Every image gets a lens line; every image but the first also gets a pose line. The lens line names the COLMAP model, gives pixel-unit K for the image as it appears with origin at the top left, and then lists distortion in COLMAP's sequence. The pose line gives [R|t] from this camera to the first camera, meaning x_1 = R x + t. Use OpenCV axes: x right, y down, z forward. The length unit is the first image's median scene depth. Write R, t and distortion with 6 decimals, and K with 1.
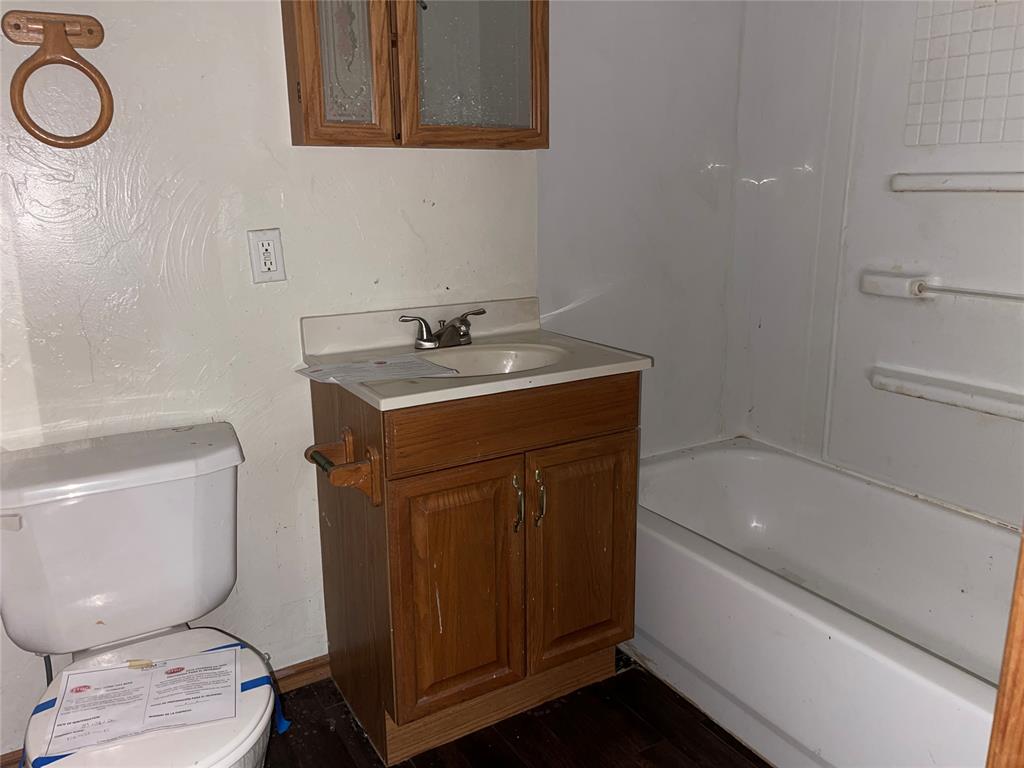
lens RADIAL K [[772.6, 0, 512.2], [0, 772.6, 378.4], [0, 0, 1]] dist [0.085816, -0.107201]
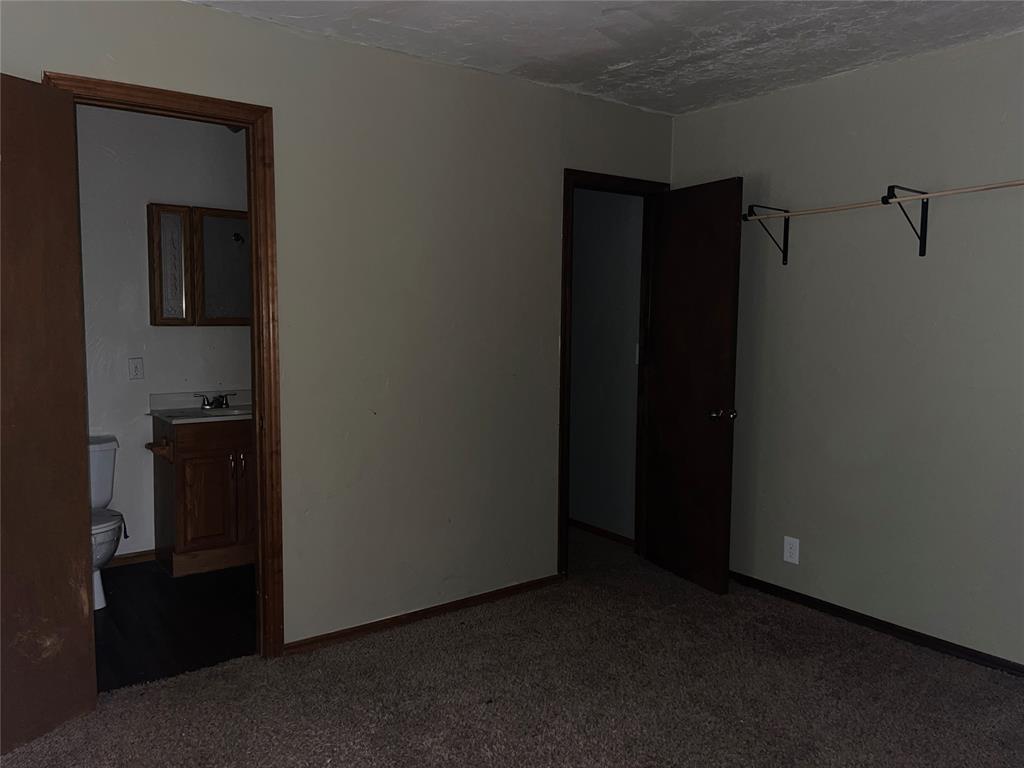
lens RADIAL K [[772.6, 0, 512.2], [0, 772.6, 378.4], [0, 0, 1]] dist [0.085816, -0.107201]
pose [[0.995384, 0.011651, 0.095264, 0.644363], [0.004784, 0.985346, -0.170500, 0.307685], [-0.095855, 0.170169, 0.980742, -1.571796]]
